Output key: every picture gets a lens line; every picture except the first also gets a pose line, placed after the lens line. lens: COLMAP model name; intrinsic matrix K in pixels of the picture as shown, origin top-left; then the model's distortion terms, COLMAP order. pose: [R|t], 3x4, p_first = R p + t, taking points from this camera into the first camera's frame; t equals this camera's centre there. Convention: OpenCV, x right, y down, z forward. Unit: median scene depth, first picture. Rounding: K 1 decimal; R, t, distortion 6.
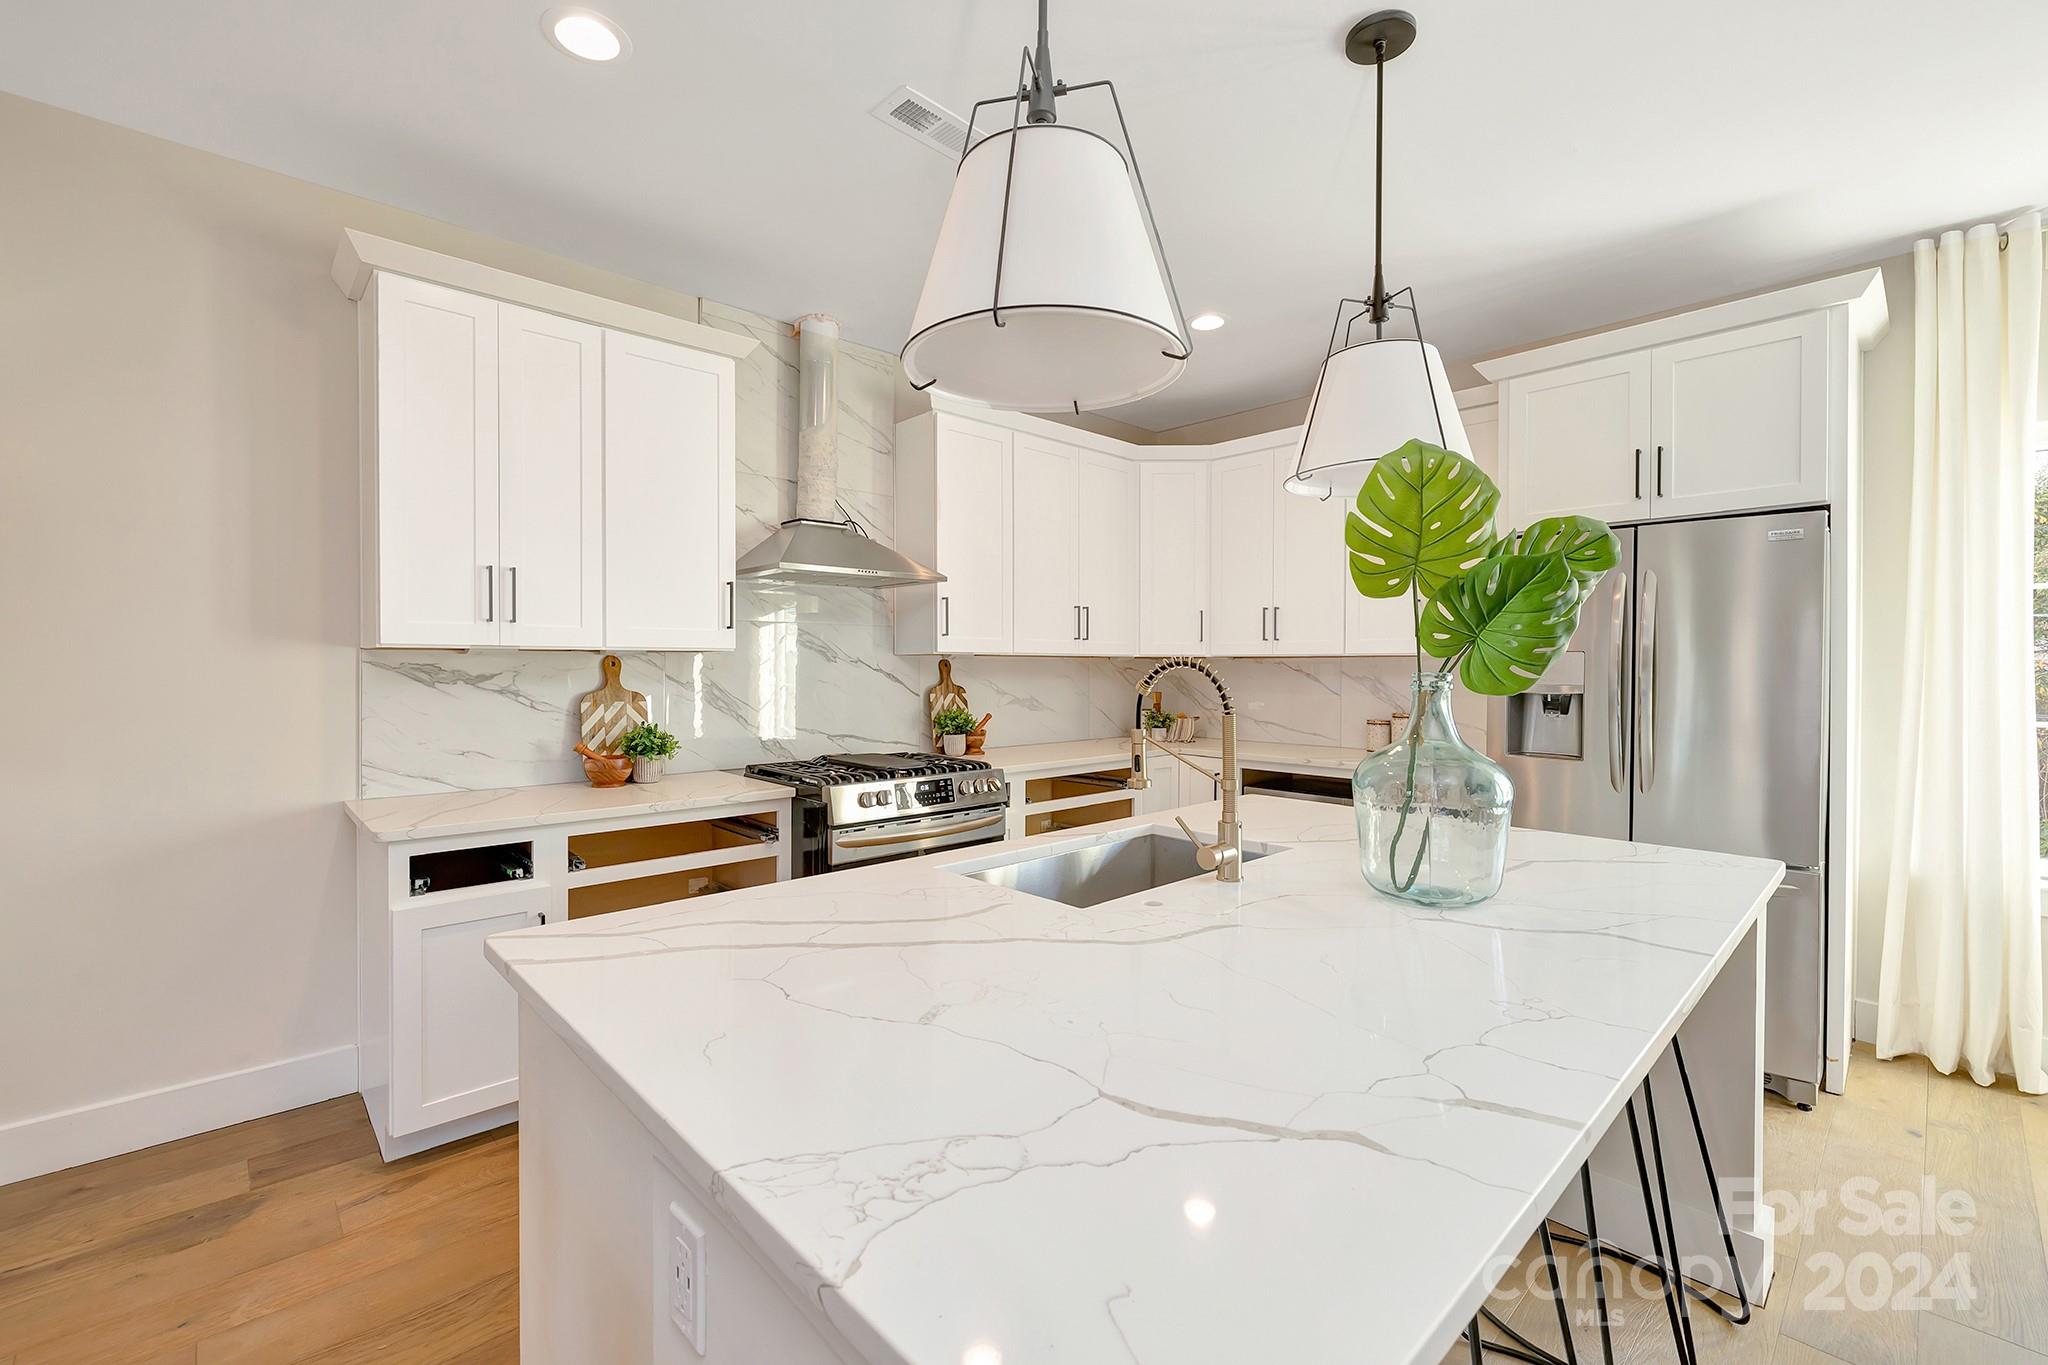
lens RADIAL K [[872.2, 0, 1026.7], [0, 872.2, 679.3], [0, 0, 1]] dist [0.001466, 0.000074]
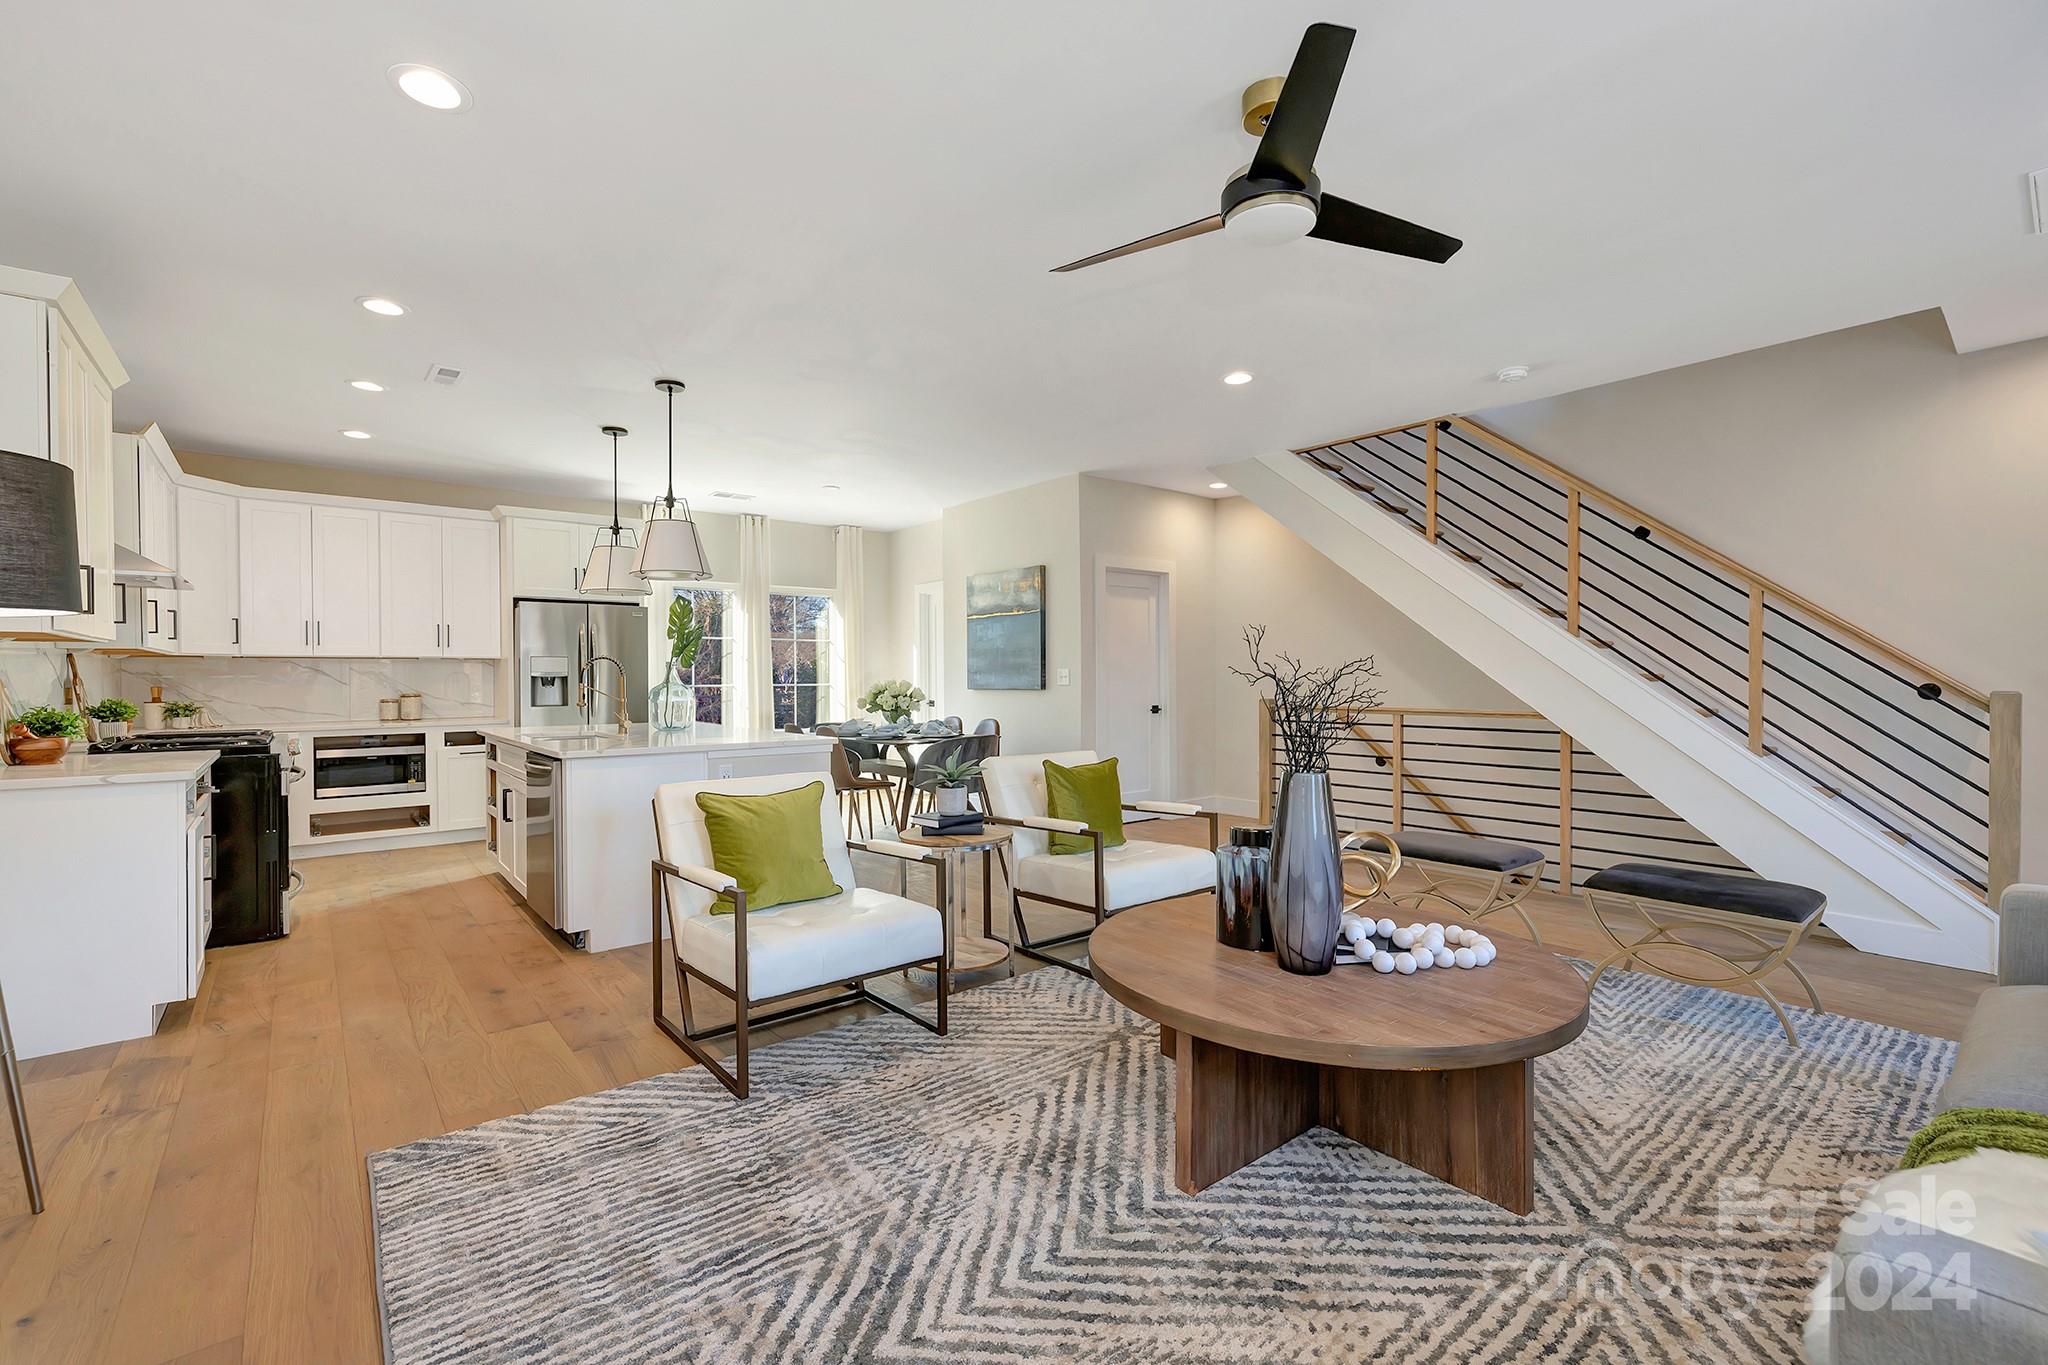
lens RADIAL K [[872.2, 0, 1016.0], [0, 872.2, 686.1], [0, 0, 1]] dist [0.001466, 0.000074]
pose [[0.068256, -0.016169, 0.997537, -1.474767], [0.019176, 0.999705, 0.014892, 0.030595], [-0.997483, 0.018113, 0.068546, -0.286525]]
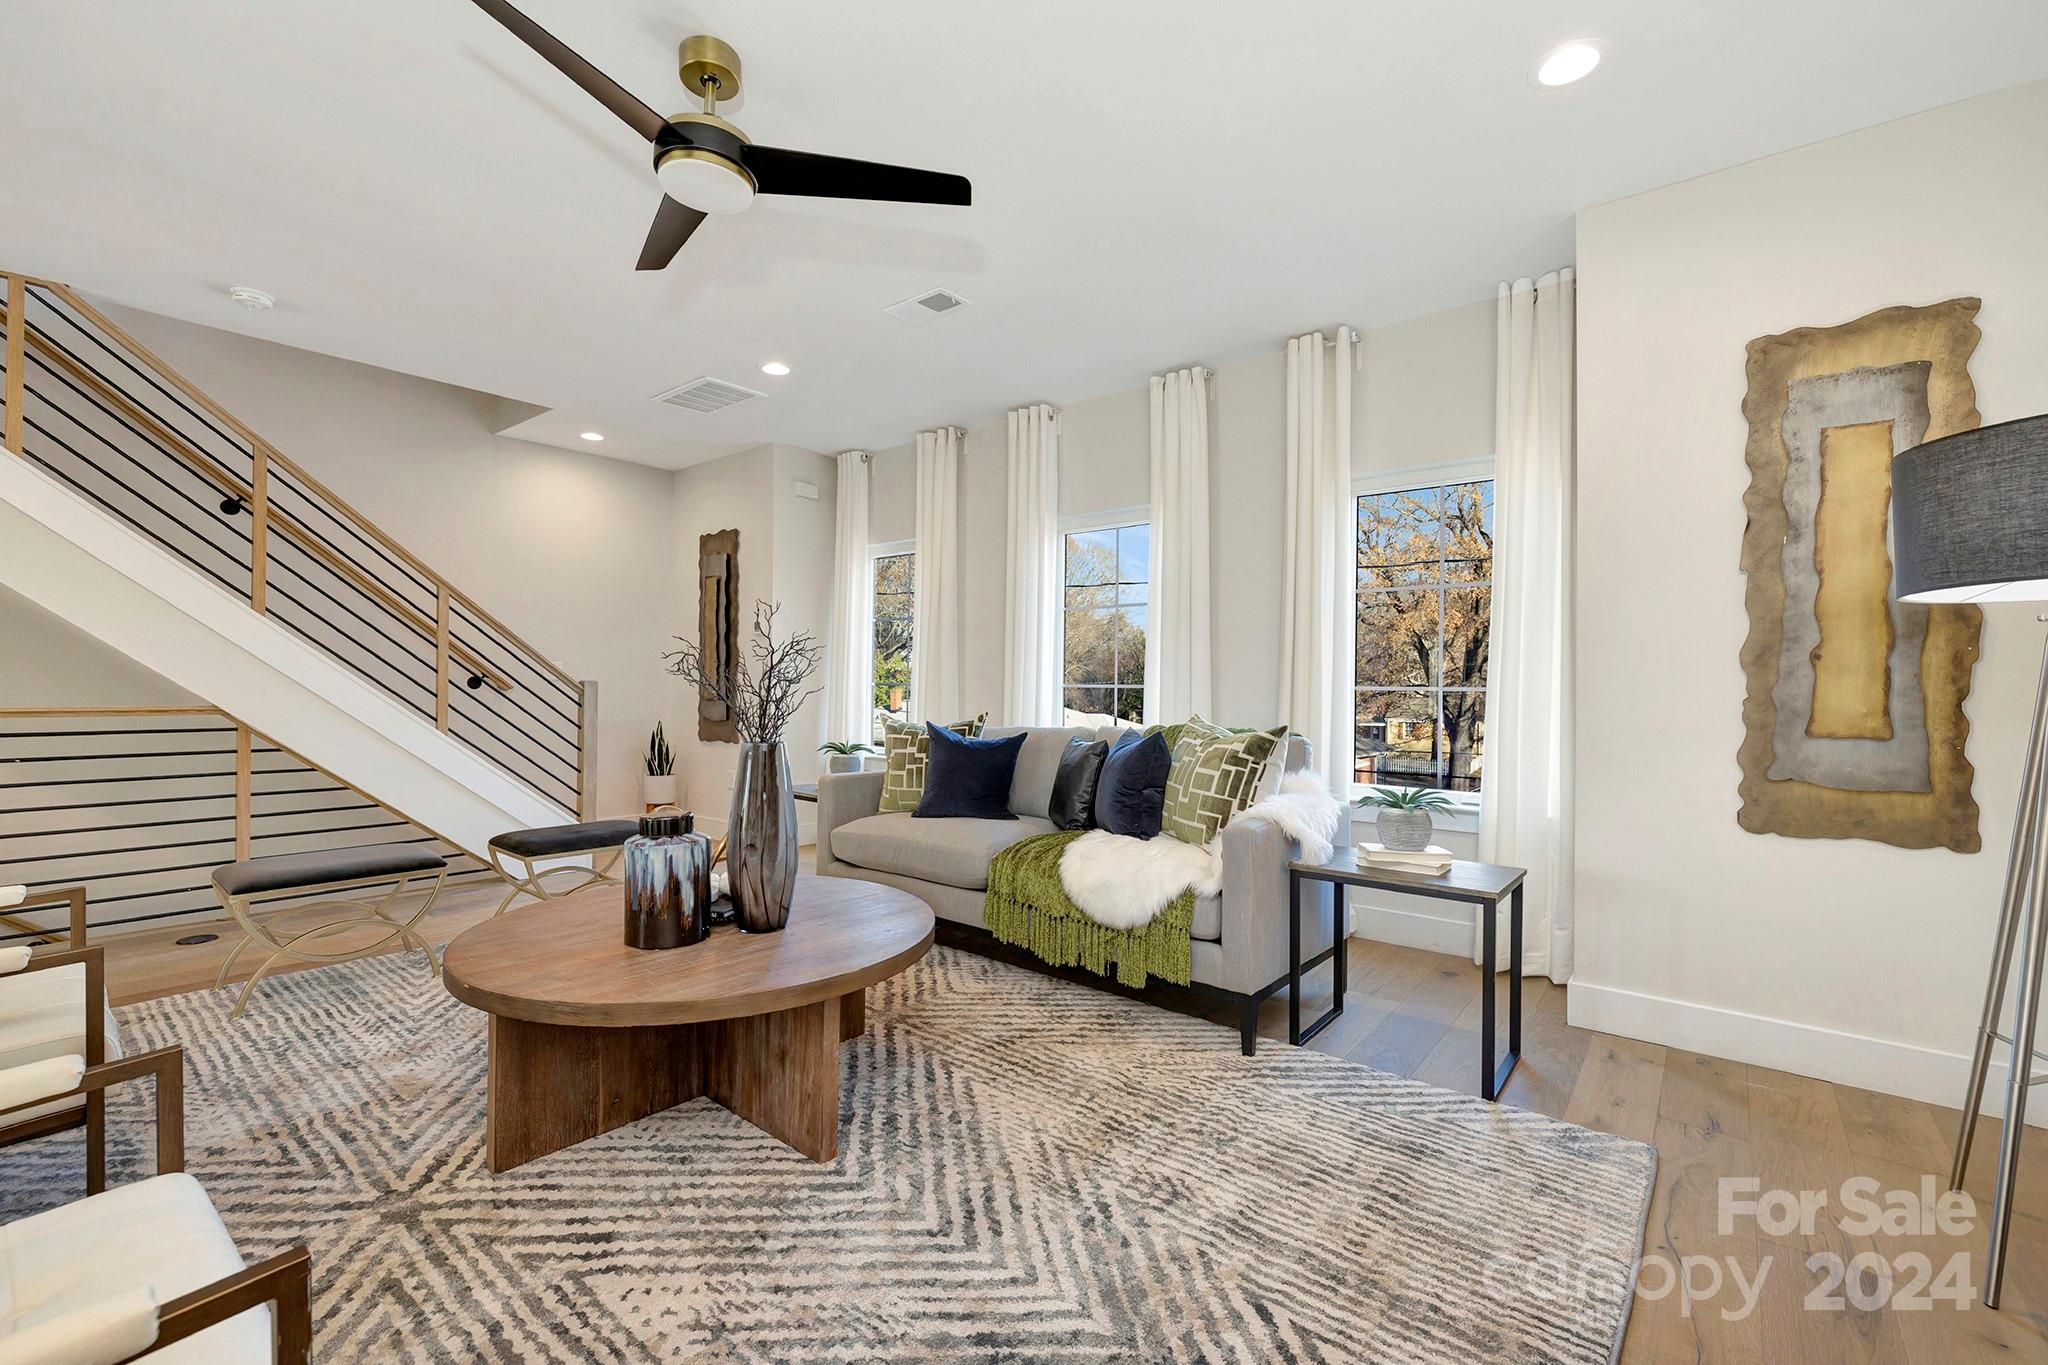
lens RADIAL K [[872.2, 0, 1011.4], [0, 872.2, 688.3], [0, 0, 1]] dist [0.001466, 0.000074]
pose [[-0.992186, -0.009917, -0.124371, -0.836930], [-0.012258, 0.999762, 0.018070, 0.055424], [0.124163, 0.019453, -0.992071, 0.331764]]
